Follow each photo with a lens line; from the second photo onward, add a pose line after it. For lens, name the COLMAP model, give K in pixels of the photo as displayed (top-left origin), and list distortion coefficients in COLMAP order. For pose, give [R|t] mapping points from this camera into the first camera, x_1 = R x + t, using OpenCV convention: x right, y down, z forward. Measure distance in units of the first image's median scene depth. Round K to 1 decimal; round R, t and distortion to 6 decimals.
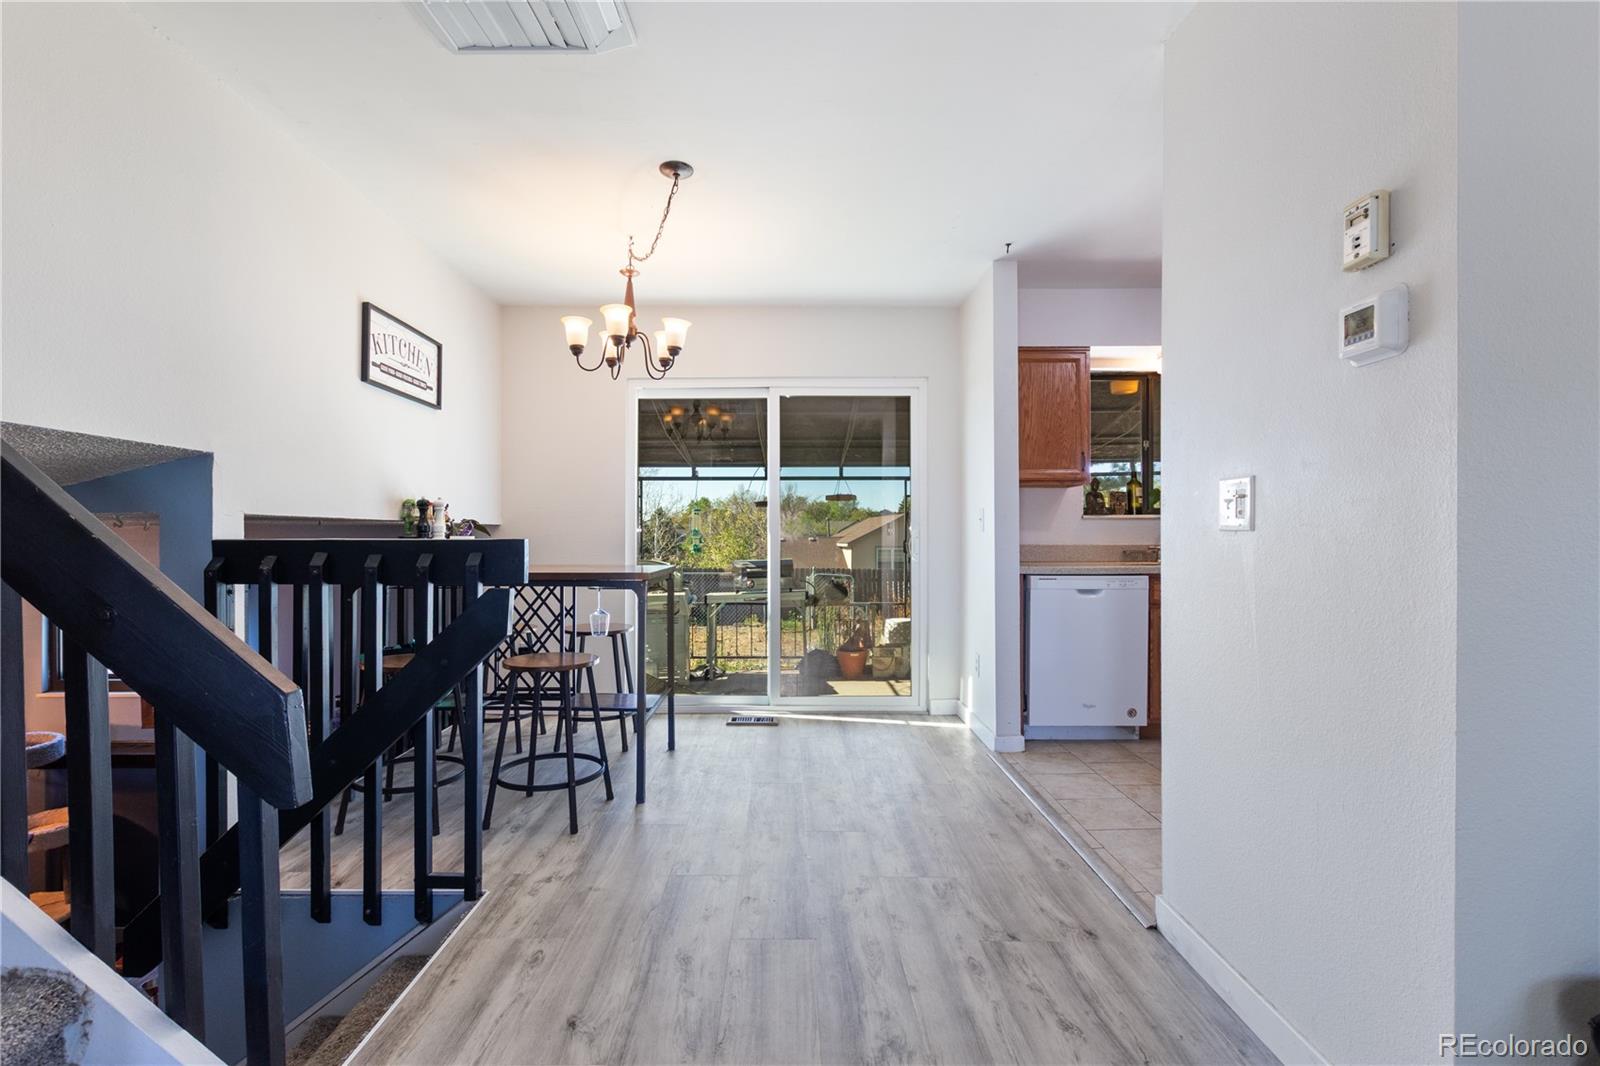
lens RADIAL K [[726.2, 0, 801.6], [0, 726.2, 535.4], [0, 0, 1]] dist [0.002151, -0.000498]
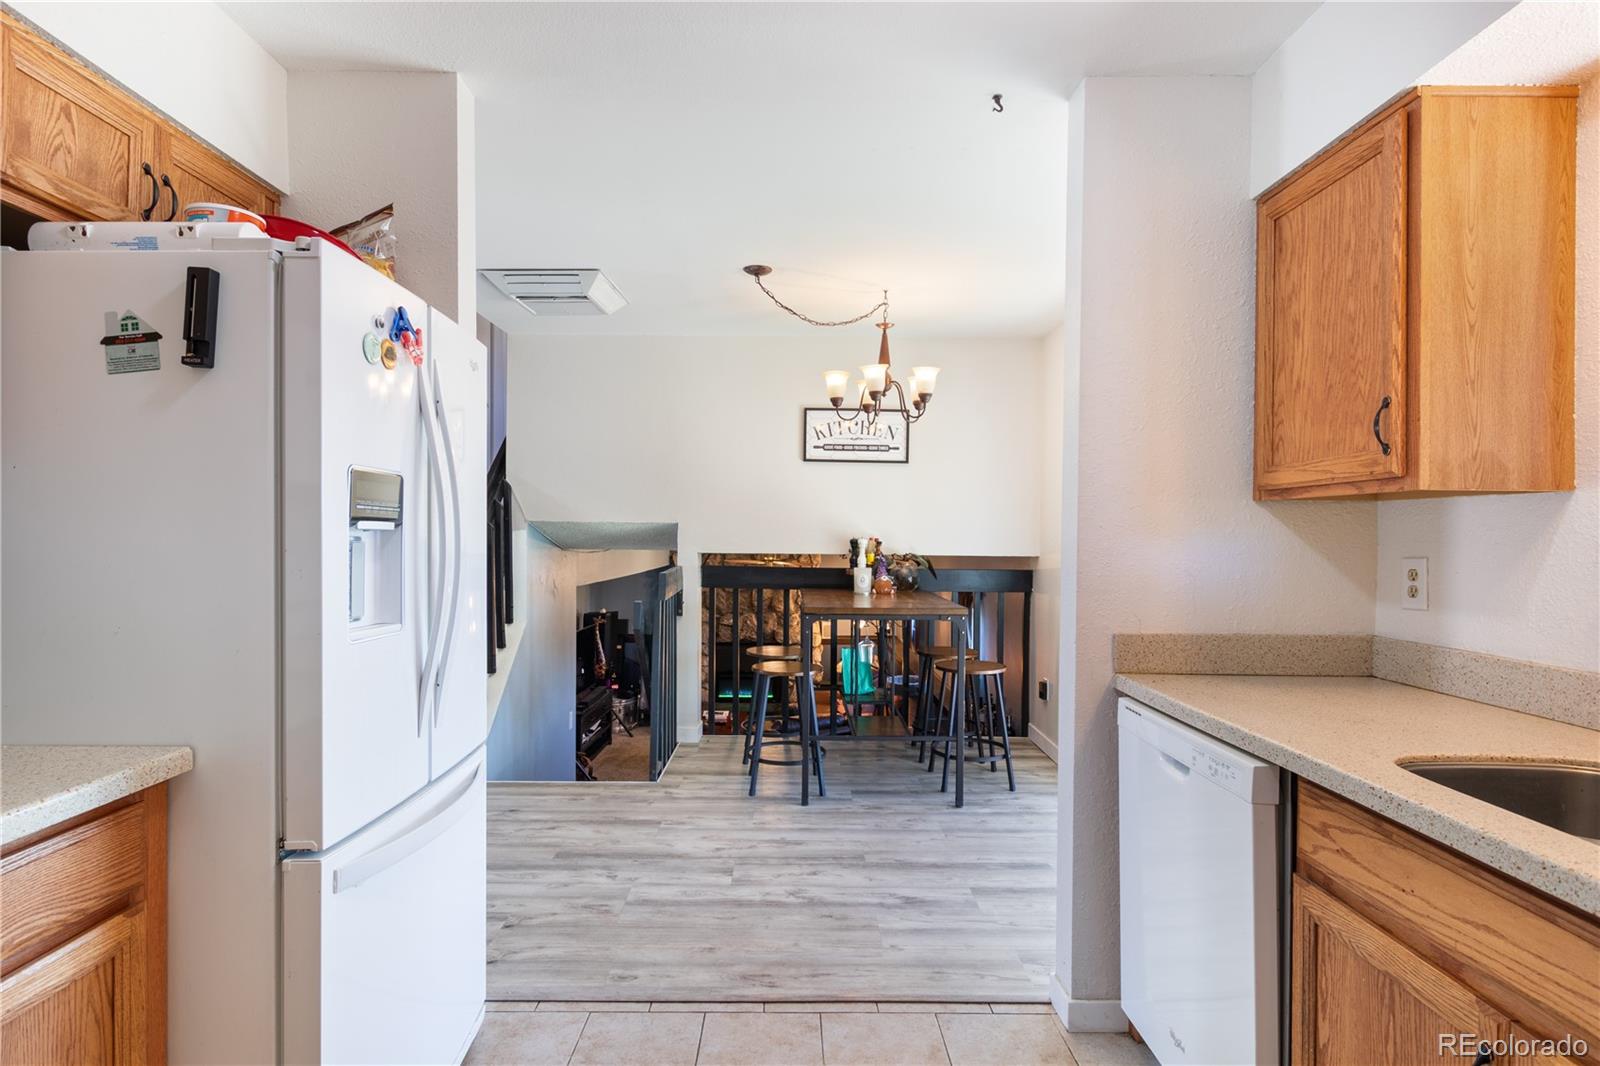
lens RADIAL K [[871.8, 0, 796.6], [0, 871.8, 527.8], [0, 0, 1]] dist [0.026711, 0.000642]
pose [[-0.037174, -0.004427, -0.999299, 1.479837], [-0.008007, 0.999959, -0.004132, -0.085988], [0.999277, 0.007848, -0.037208, 1.310427]]
